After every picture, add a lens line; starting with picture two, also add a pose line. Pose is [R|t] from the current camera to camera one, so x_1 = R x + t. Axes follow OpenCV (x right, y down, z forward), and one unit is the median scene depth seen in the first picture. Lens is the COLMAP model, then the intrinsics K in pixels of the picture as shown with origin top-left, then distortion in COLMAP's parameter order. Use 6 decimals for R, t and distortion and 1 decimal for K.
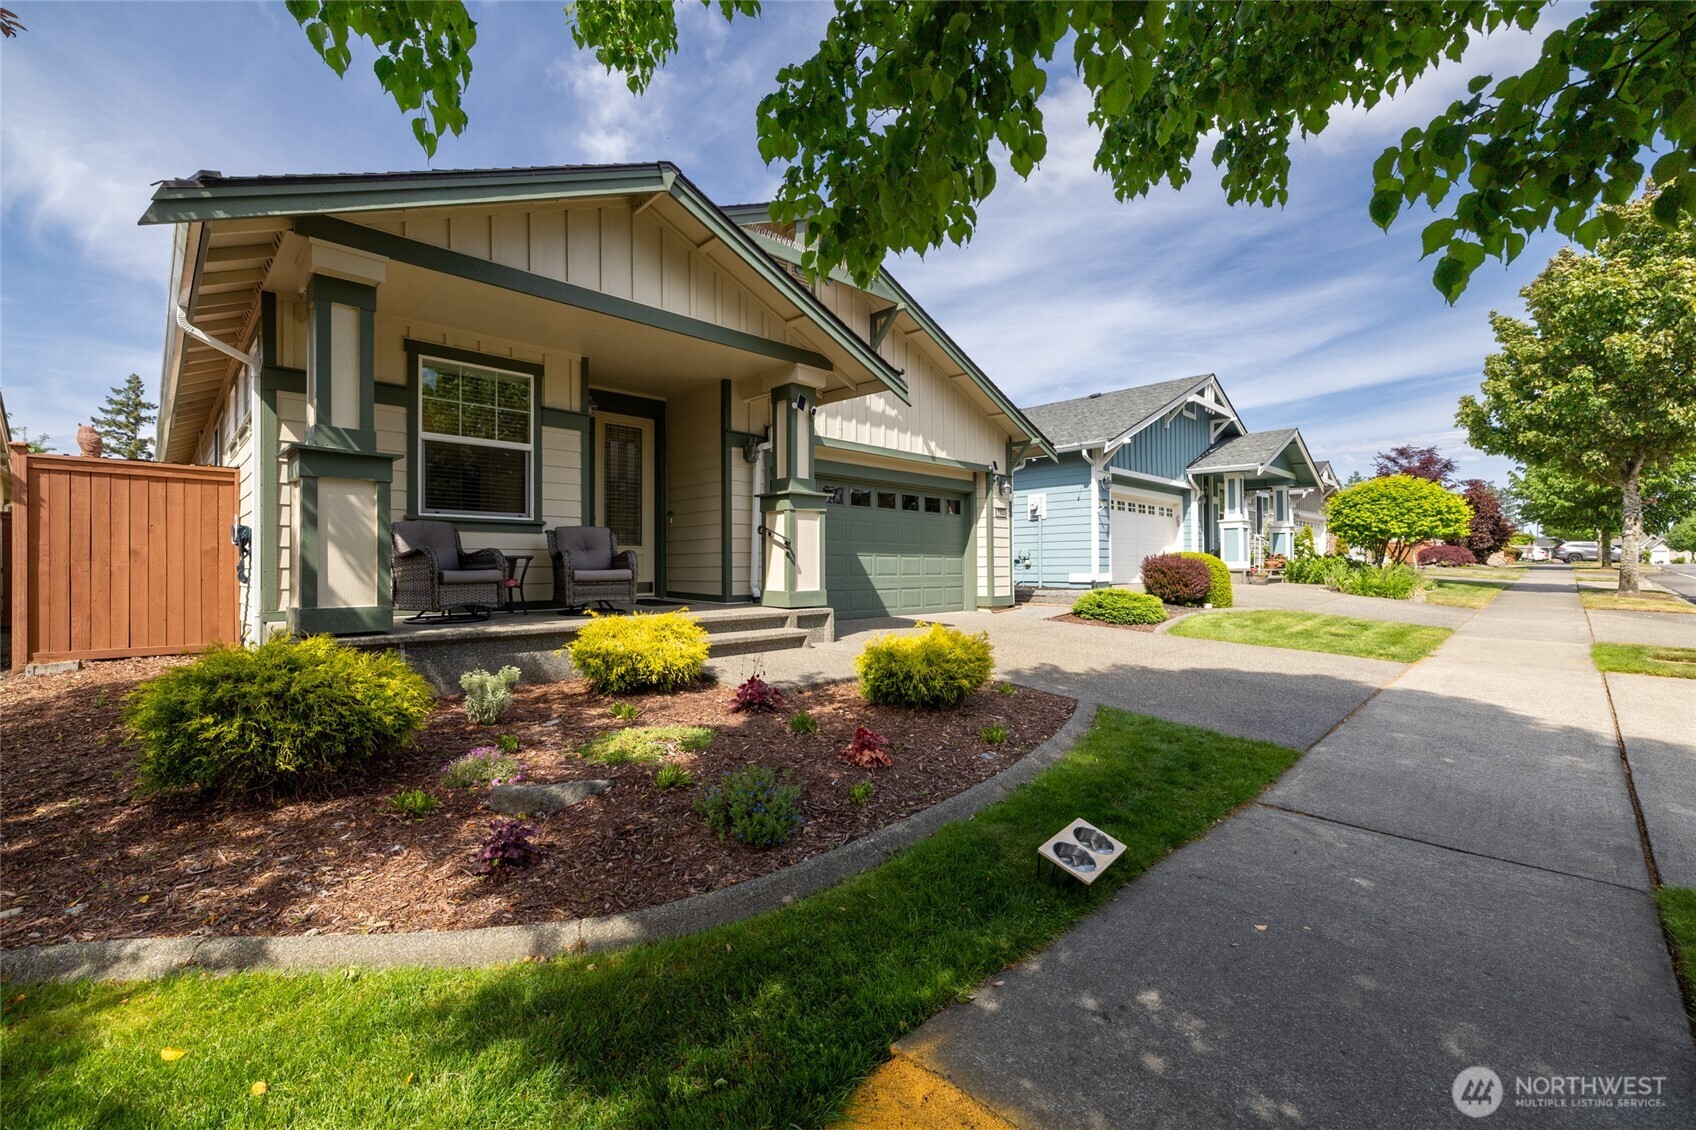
lens RADIAL K [[704.4, 0, 848.5], [0, 704.4, 564.5], [0, 0, 1]] dist [-0.000122, 0.000000]
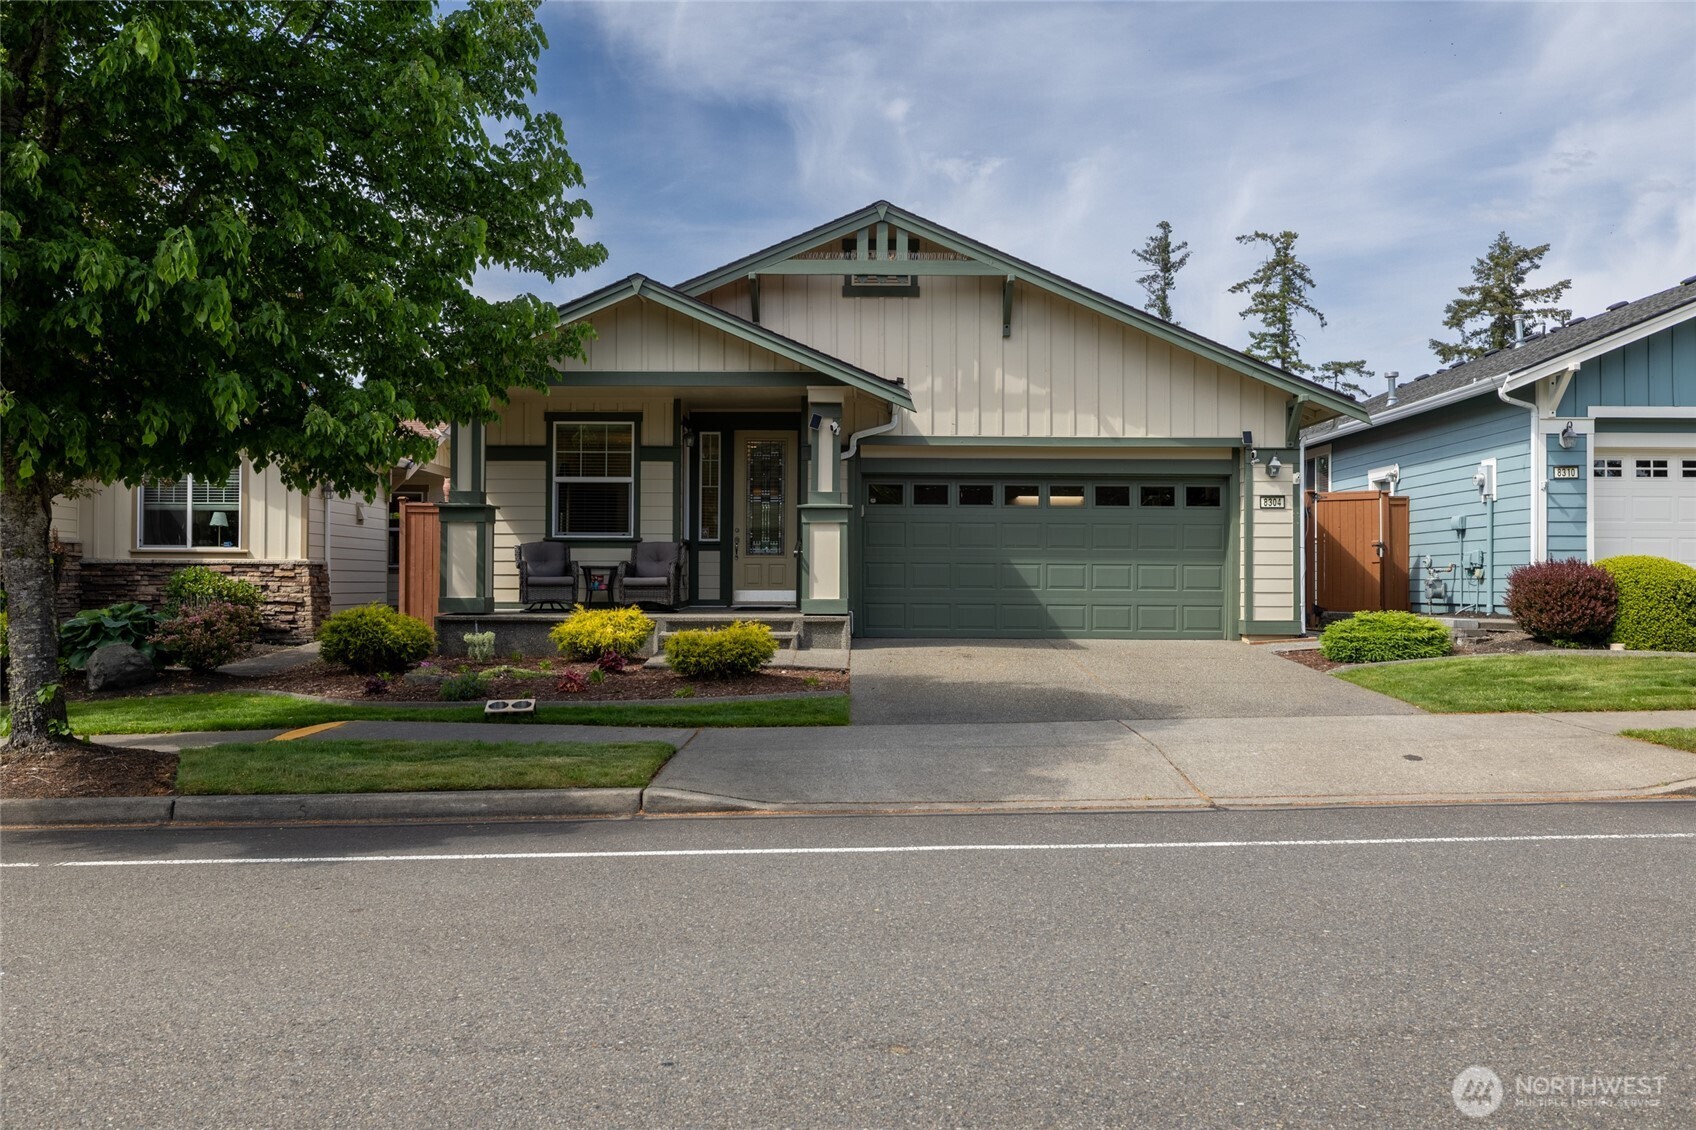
lens RADIAL K [[1420.7, 0, 851.2], [0, 1420.7, 569.8], [0, 0, 1]] dist [0.003420, 0.000173]
pose [[0.715657, 0.001974, -0.698449, 1.437277], [-0.003958, 0.999991, -0.001229, -0.003825], [0.698441, 0.003644, 0.715659, -0.484036]]
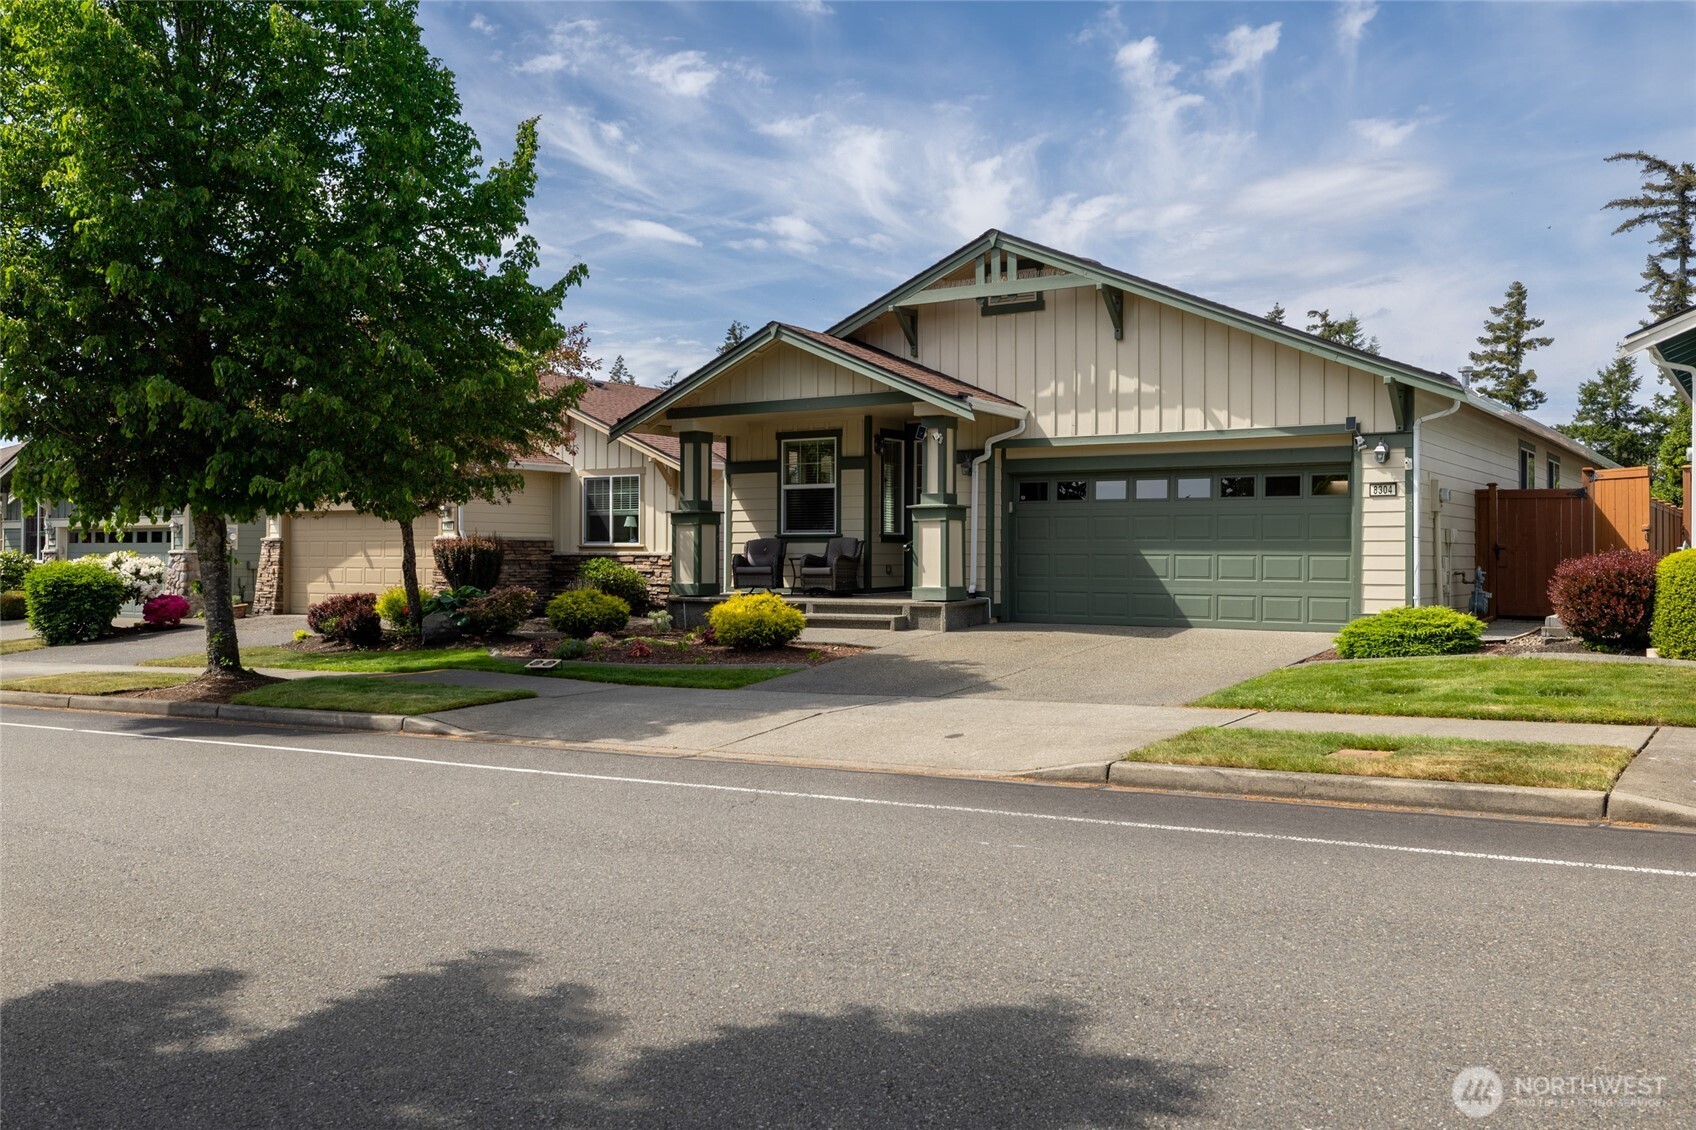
lens RADIAL K [[1428.6, 0, 846.6], [0, 1428.6, 558.6], [0, 0, 1]] dist [0.000009, 0.001588]
pose [[0.208577, 0.006360, -0.977985, 2.280045], [0.001441, 0.999976, 0.006811, -0.028040], [0.978005, -0.002830, 0.208563, 0.349866]]
